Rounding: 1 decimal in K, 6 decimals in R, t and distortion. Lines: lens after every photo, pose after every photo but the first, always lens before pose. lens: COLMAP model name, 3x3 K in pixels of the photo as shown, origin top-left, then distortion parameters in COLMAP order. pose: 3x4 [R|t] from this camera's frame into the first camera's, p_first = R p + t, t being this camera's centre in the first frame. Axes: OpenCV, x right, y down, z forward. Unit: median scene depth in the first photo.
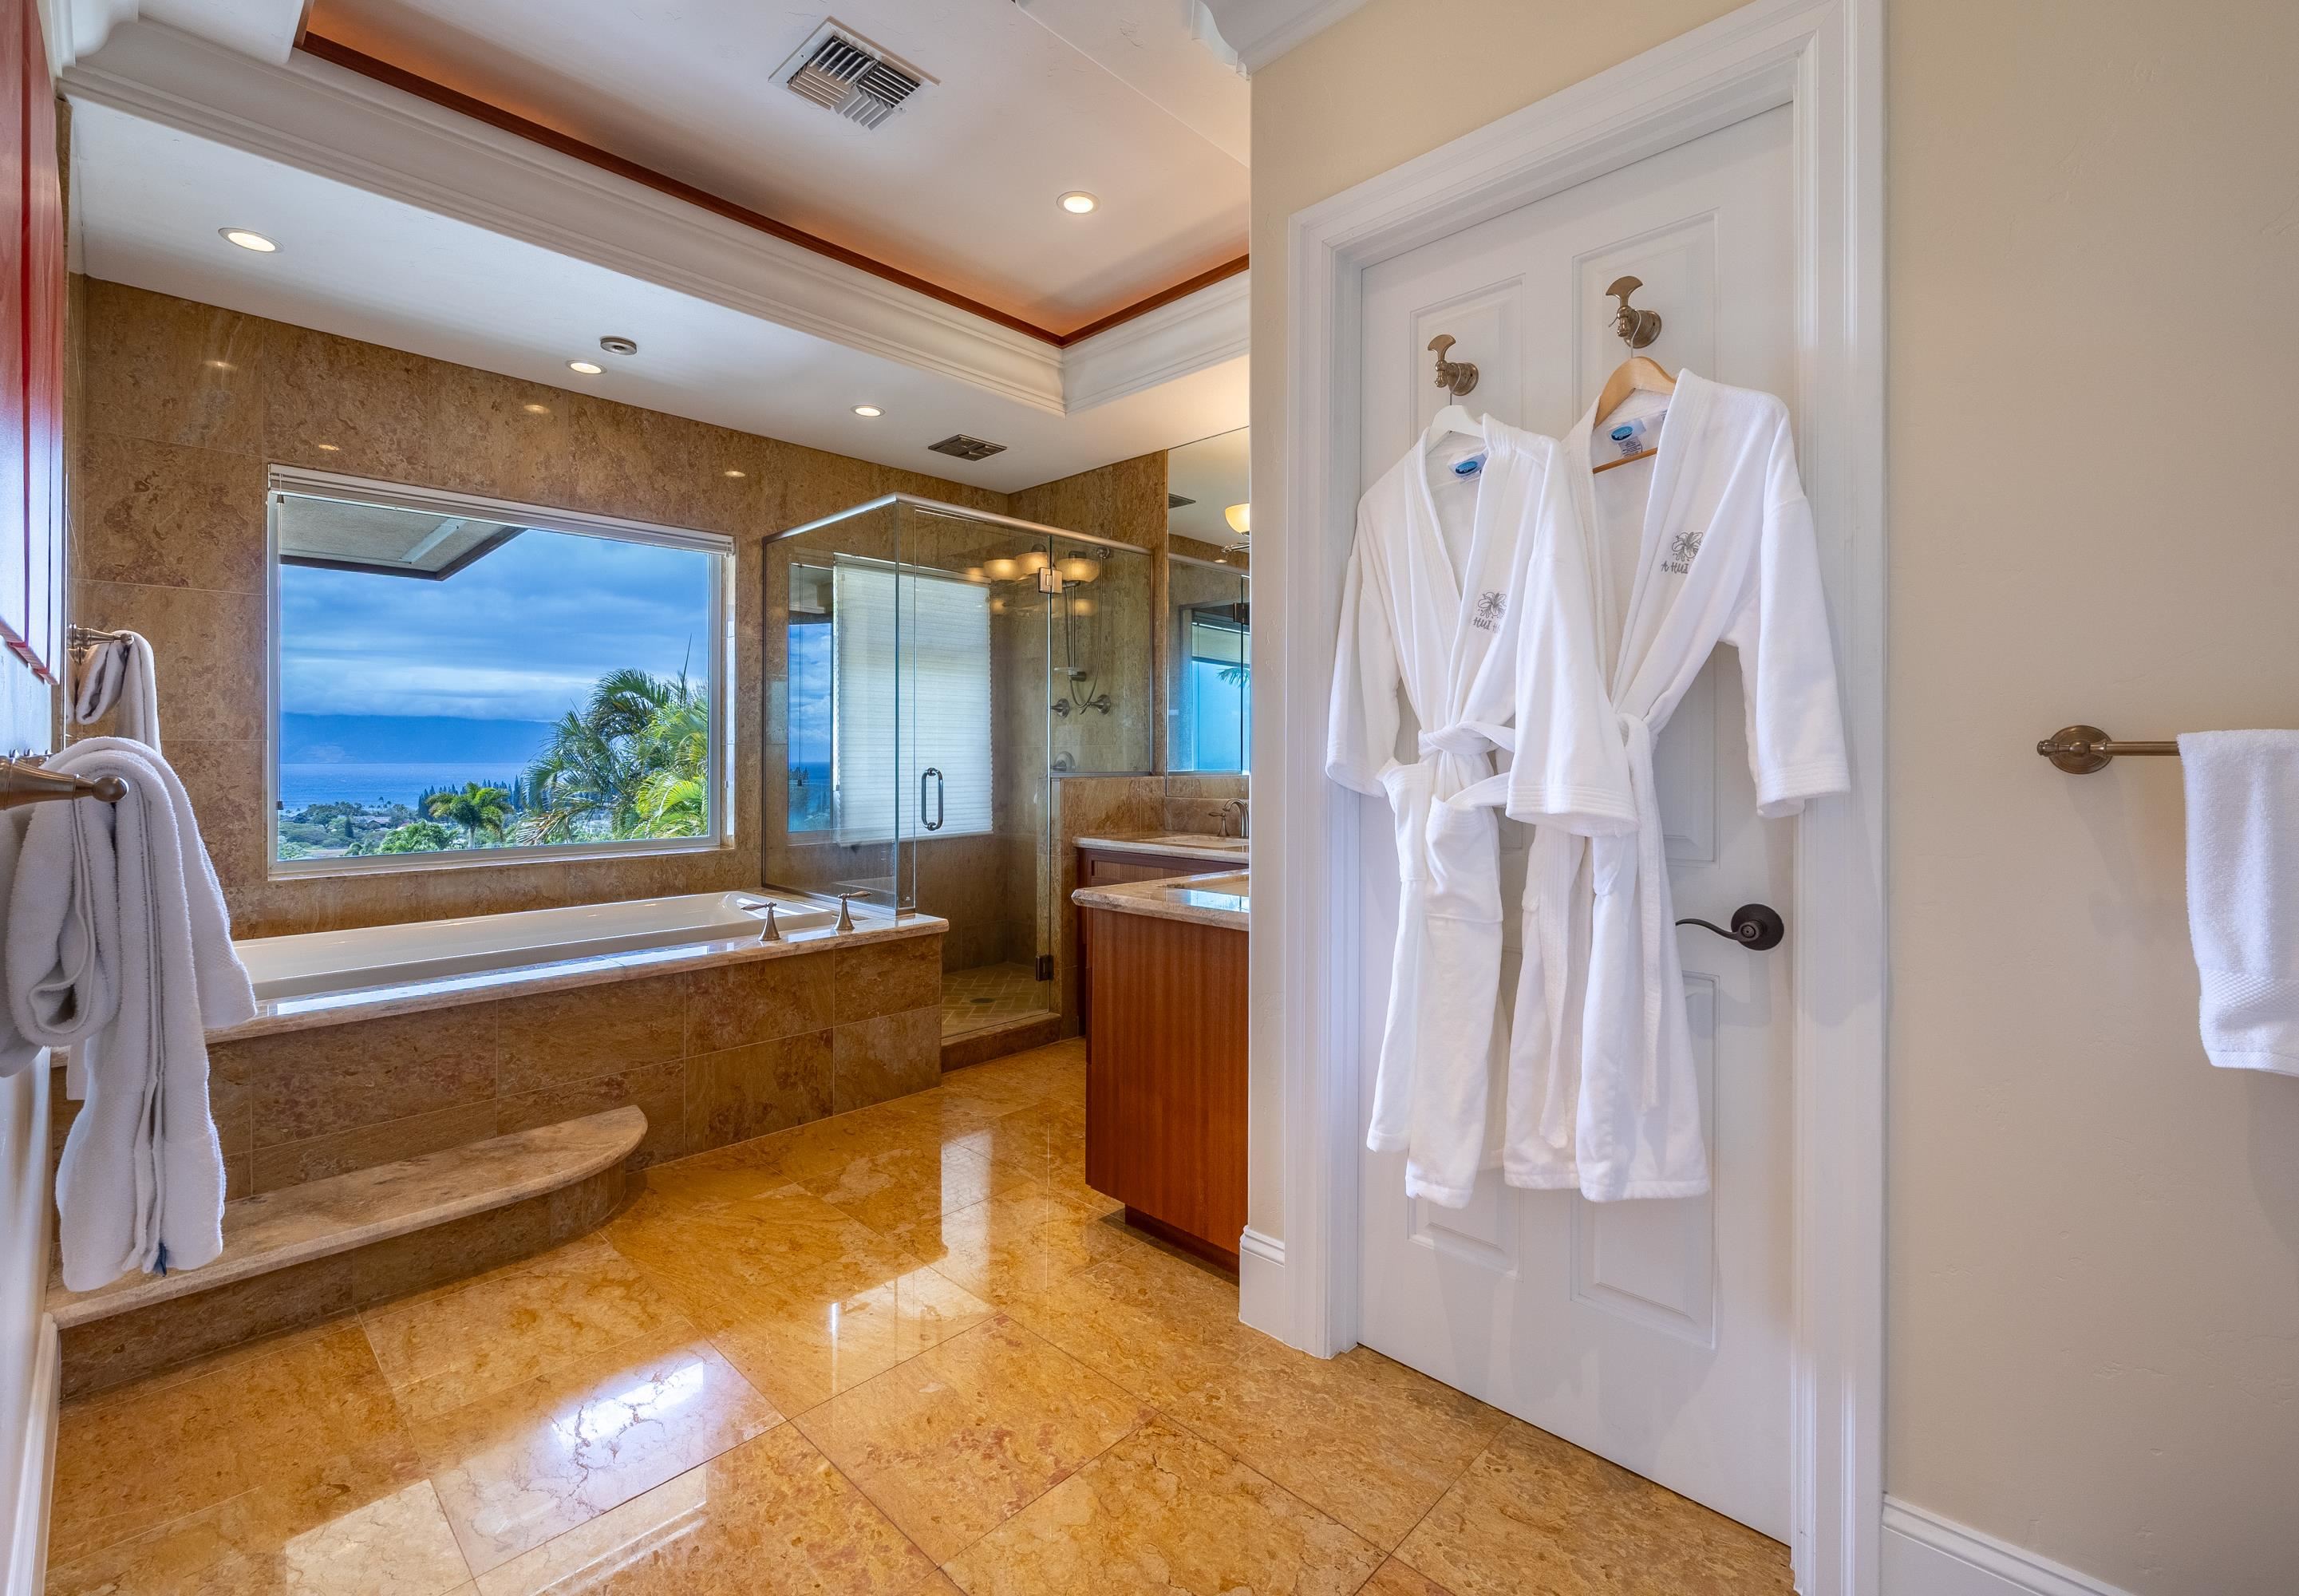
lens RADIAL K [[1022.1, 0, 1179.0], [0, 1022.1, 753.8], [0, 0, 1]] dist [-0.000442, 0.000123]
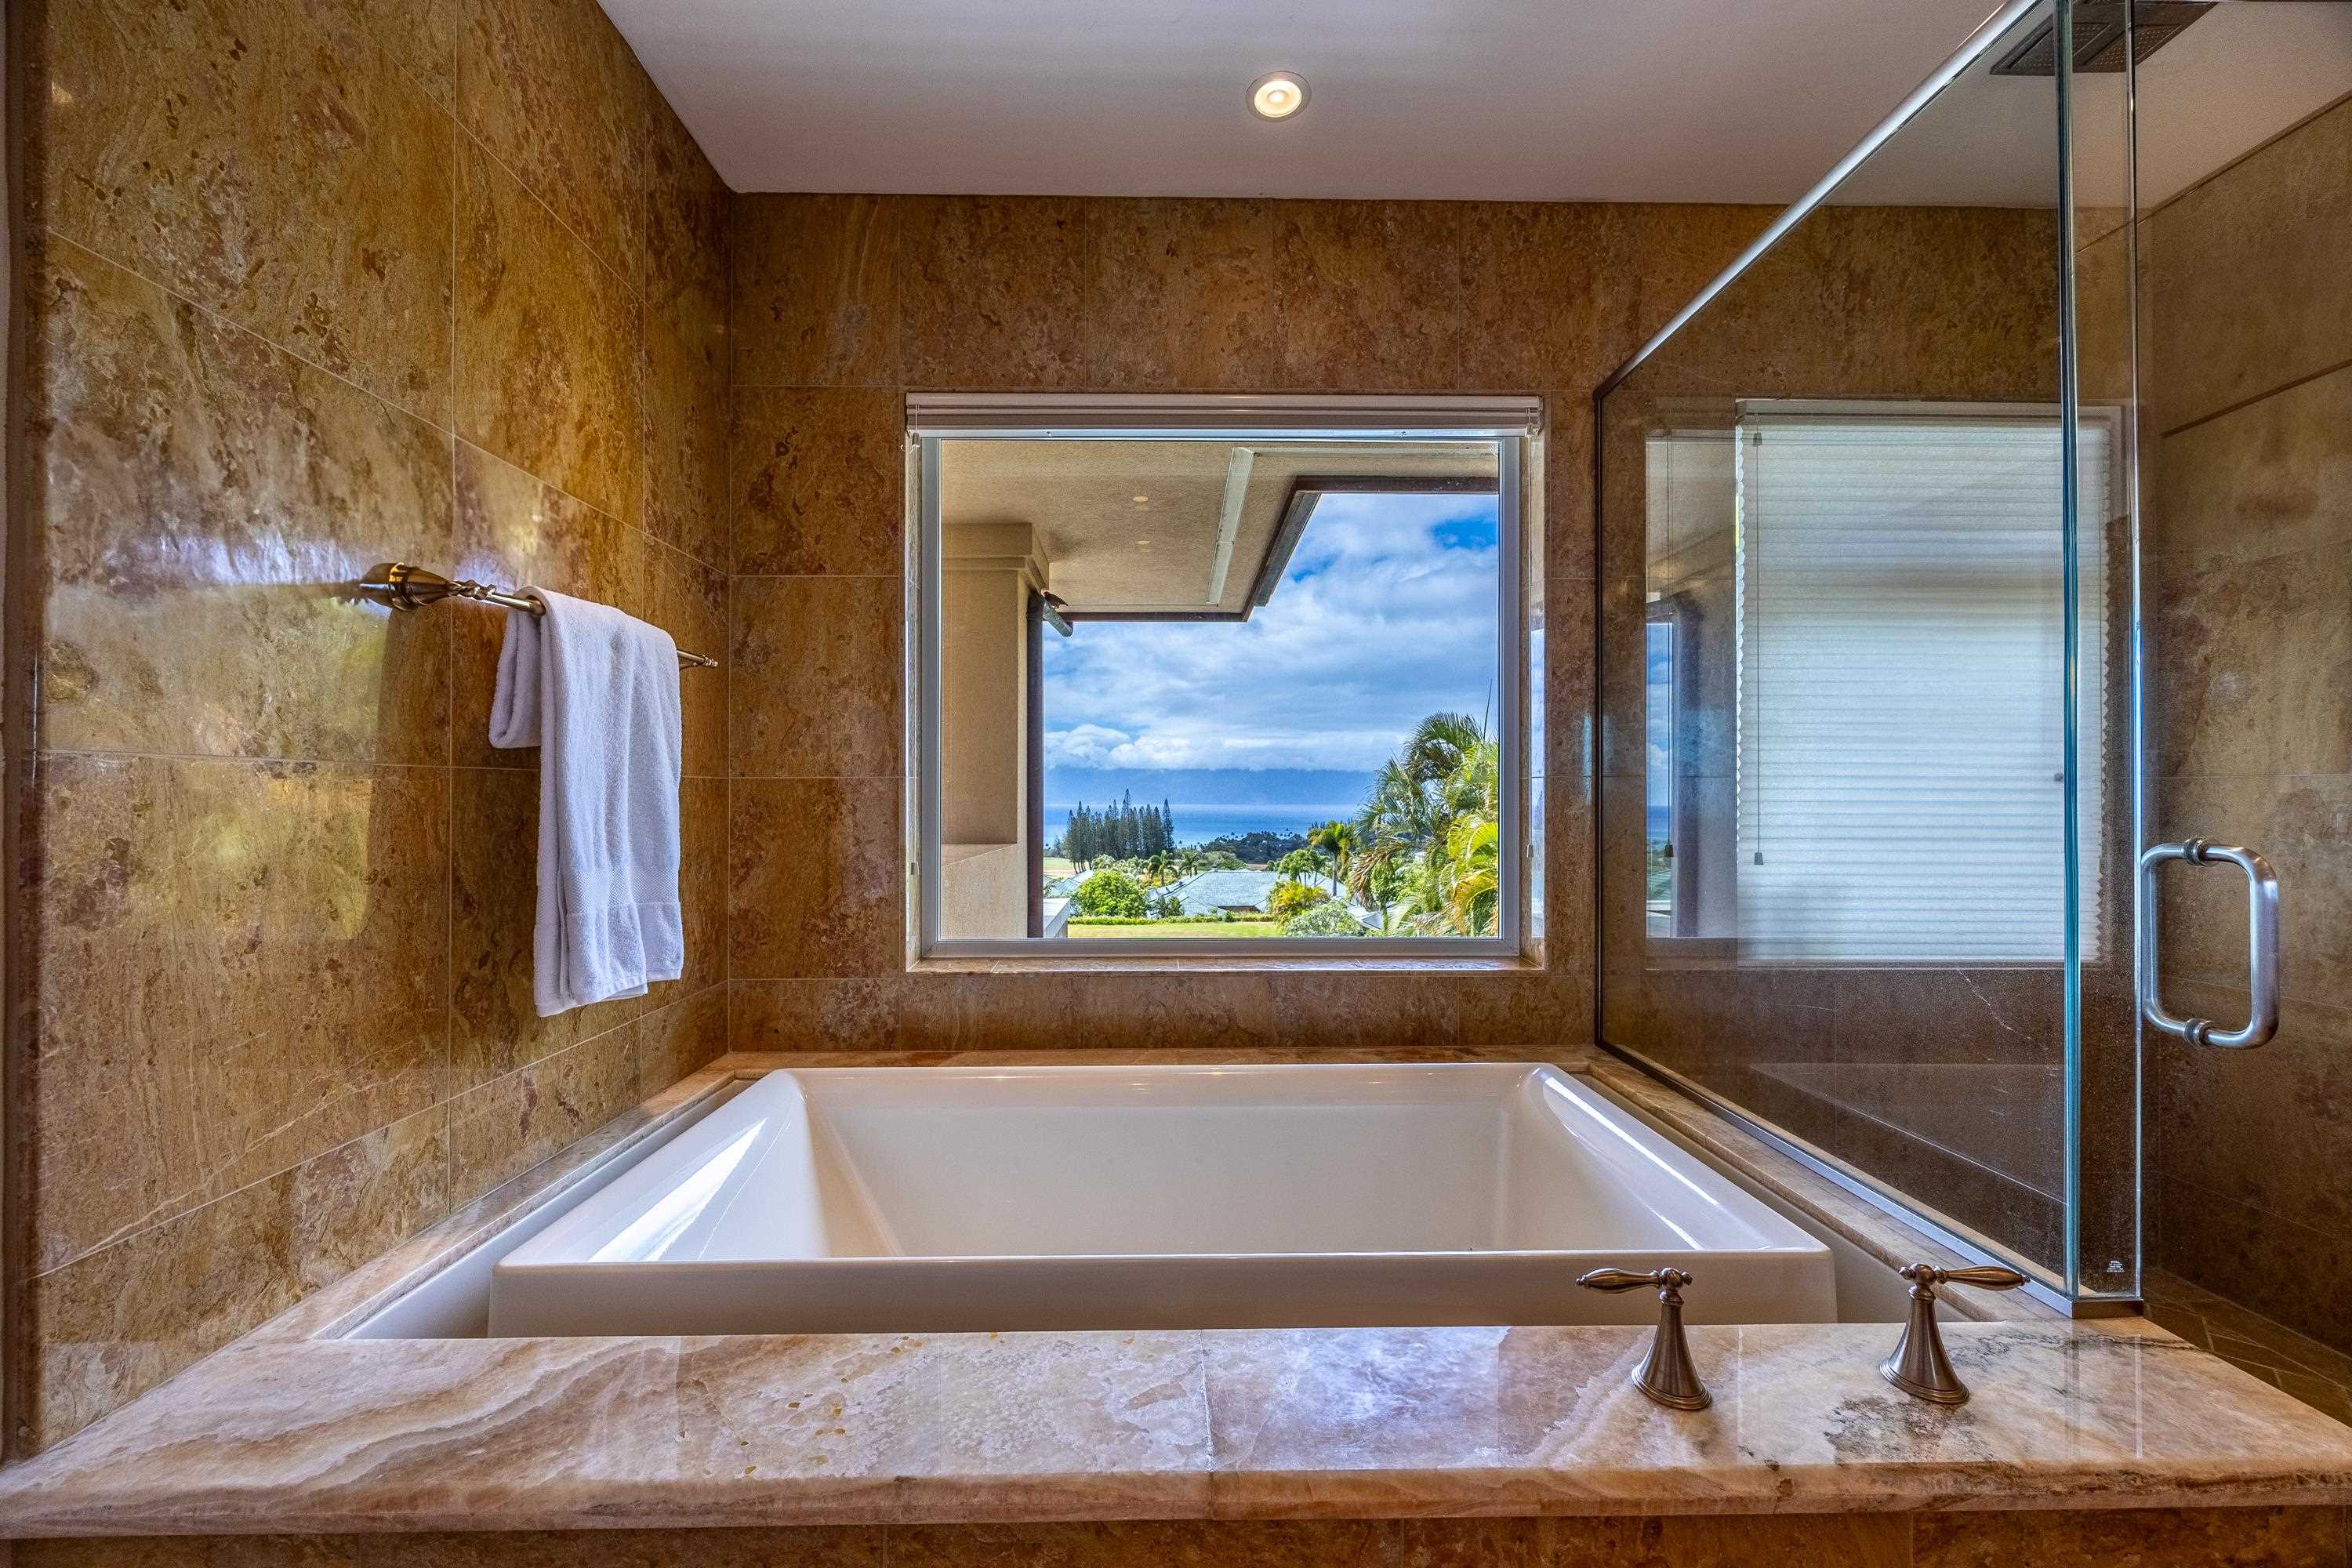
lens RADIAL K [[907.1, 0, 1177.9], [0, 907.1, 792.3], [0, 0, 1]] dist [0.000785, -0.000044]
pose [[0.705350, -0.006487, -0.708829, -0.252094], [0.002292, 0.999974, -0.006870, 0.001886], [0.708855, 0.003221, 0.705347, 0.570624]]
